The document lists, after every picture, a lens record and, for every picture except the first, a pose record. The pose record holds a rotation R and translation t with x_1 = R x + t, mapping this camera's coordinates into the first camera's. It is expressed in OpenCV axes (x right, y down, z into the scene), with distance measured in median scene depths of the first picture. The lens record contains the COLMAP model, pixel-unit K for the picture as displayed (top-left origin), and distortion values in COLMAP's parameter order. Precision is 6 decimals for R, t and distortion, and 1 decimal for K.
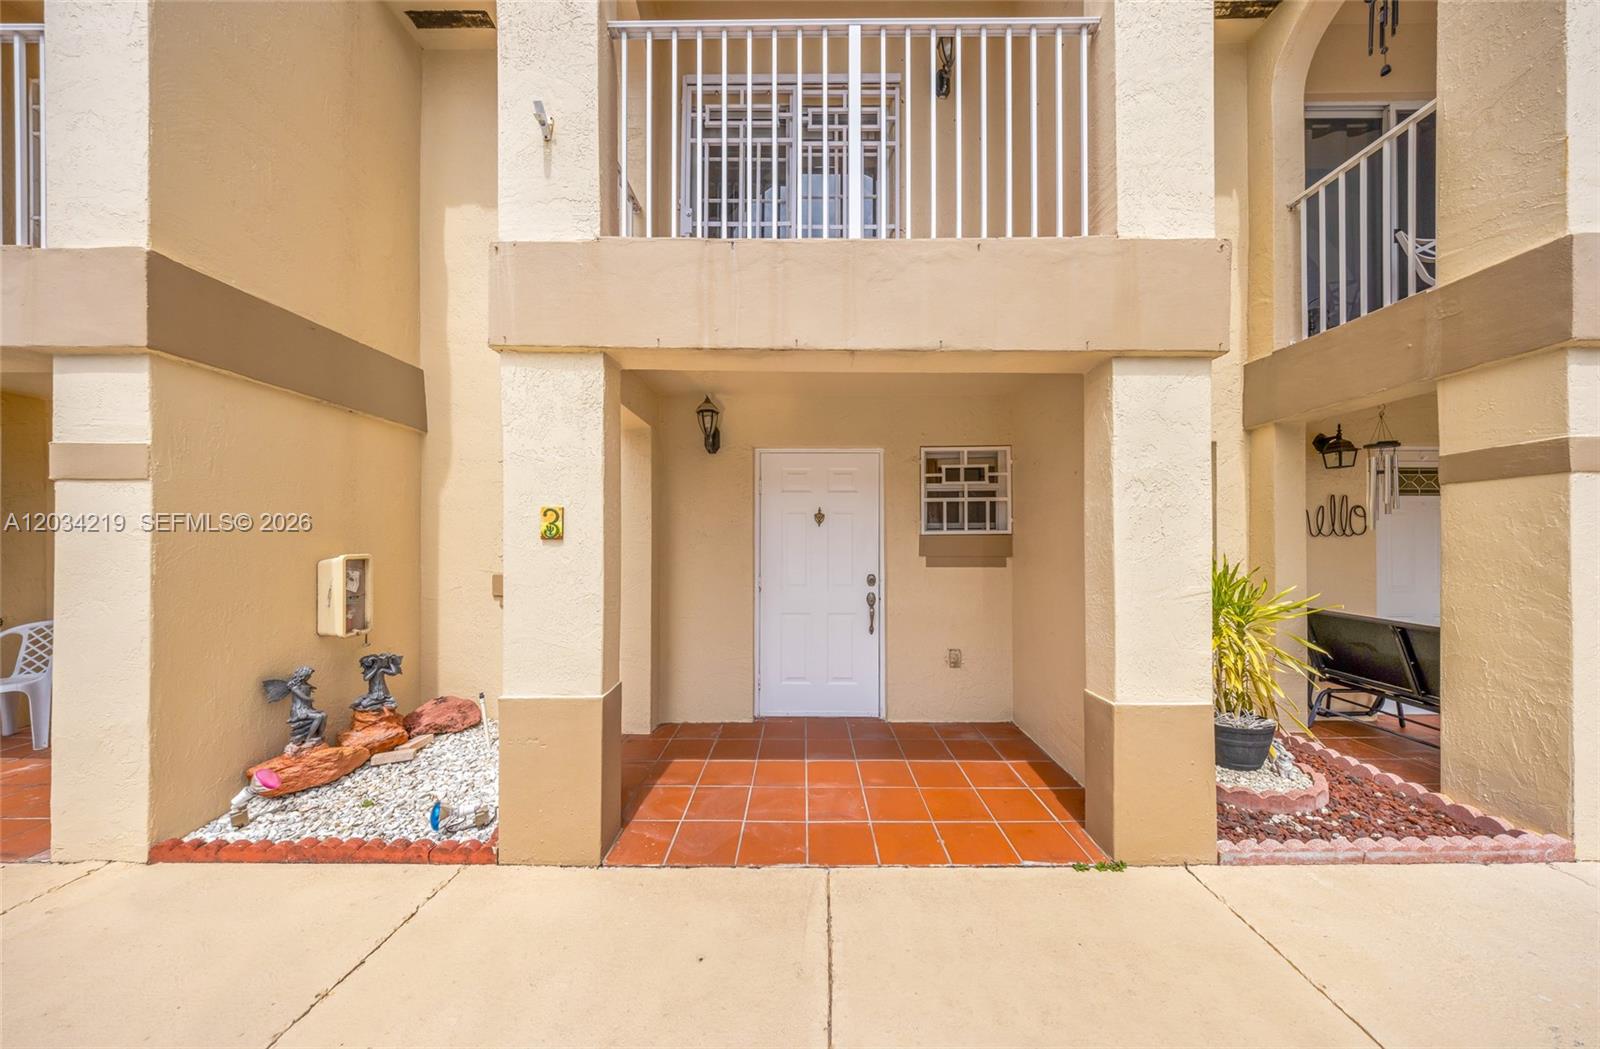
lens RADIAL K [[480.1, 0, 801.6], [0, 480.1, 538.8], [0, 0, 1]] dist [-0.000986, -0.000037]
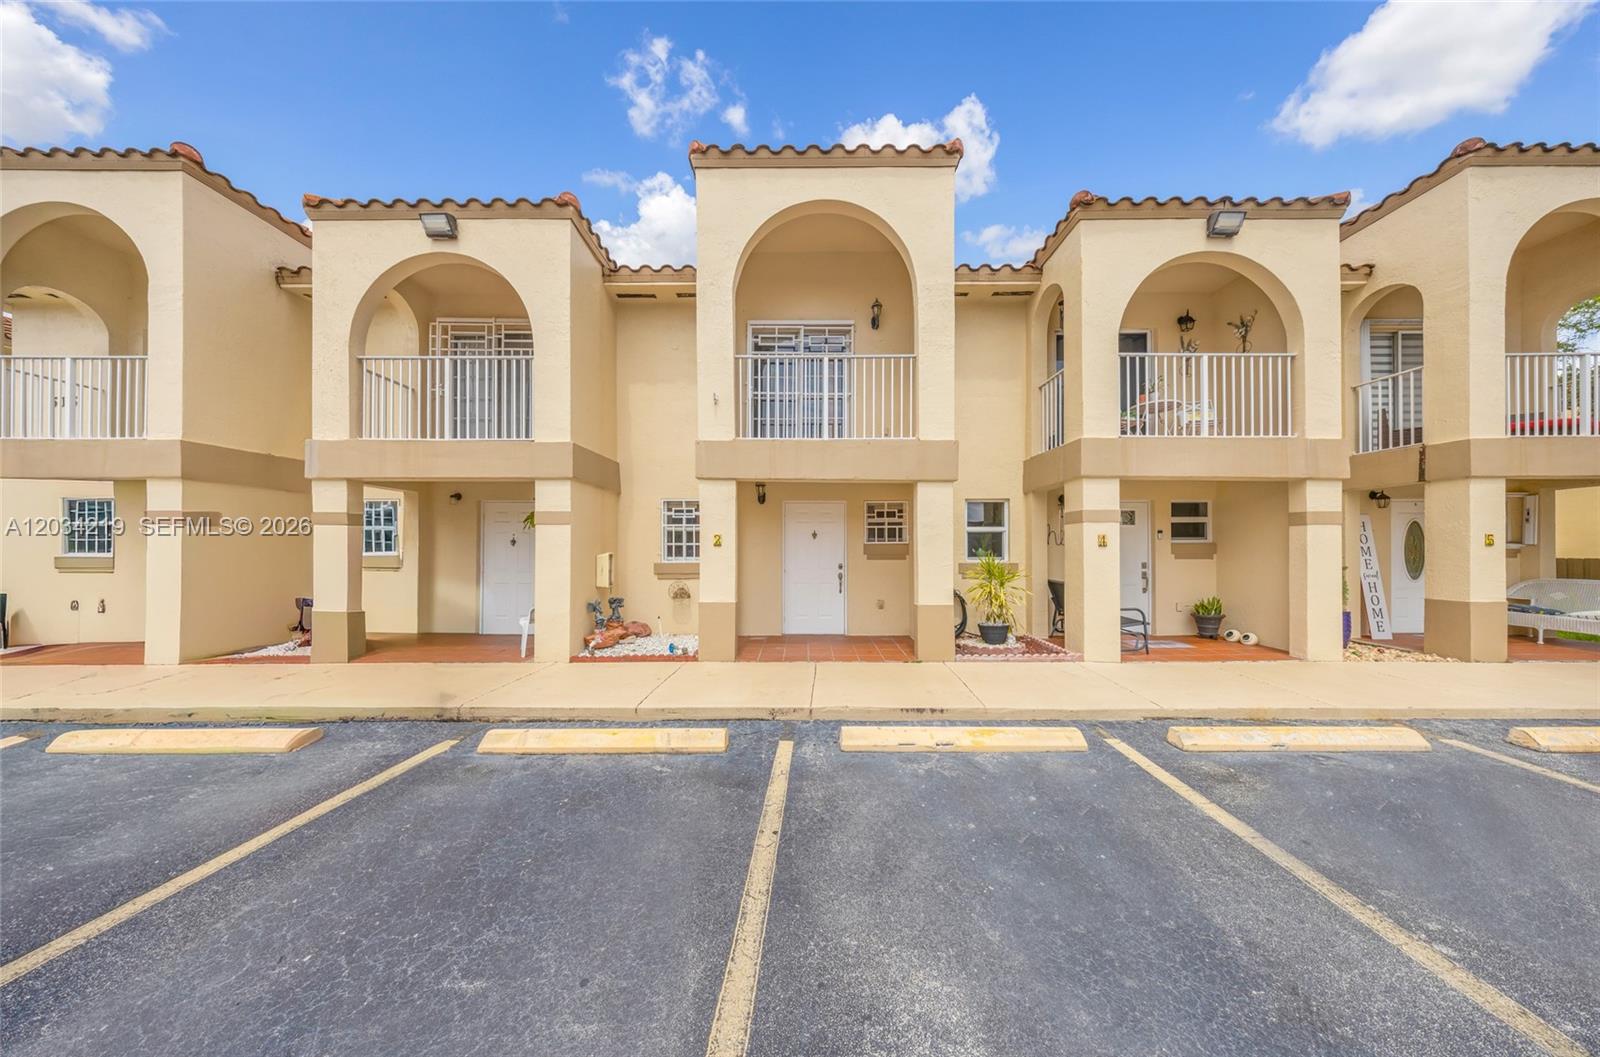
lens RADIAL K [[475.5, 0, 806.4], [0, 475.5, 547.5], [0, 0, 1]] dist [0.000650, -0.000105]
pose [[0.999969, 0.001011, 0.007781, -0.014925], [-0.001025, 0.999998, 0.001864, 0.002913], [-0.007779, -0.001872, 0.999968, -1.236695]]
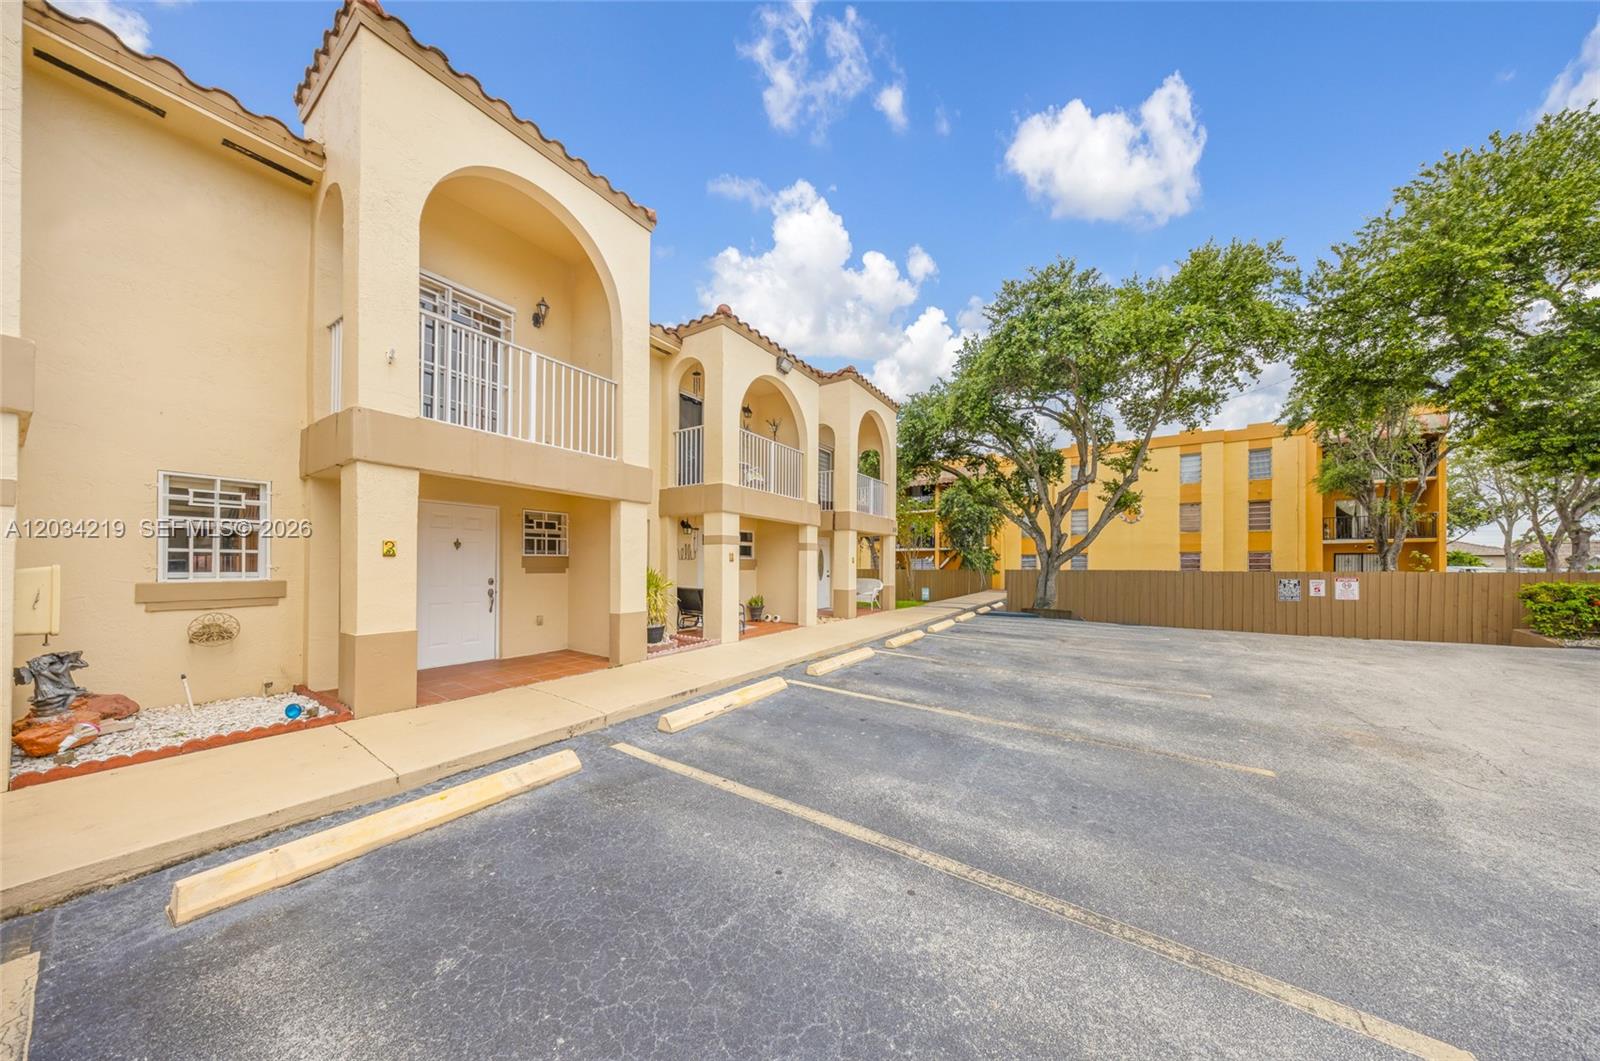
lens RADIAL K [[478.5, 0, 803.3], [0, 478.5, 562.5], [0, 0, 1]] dist [0.005697, -0.000050]
pose [[0.529834, 0.008014, 0.848064, -0.925428], [-0.012236, 0.999924, -0.001804, 0.007677], [-0.848013, -0.009421, 0.529891, -1.123585]]
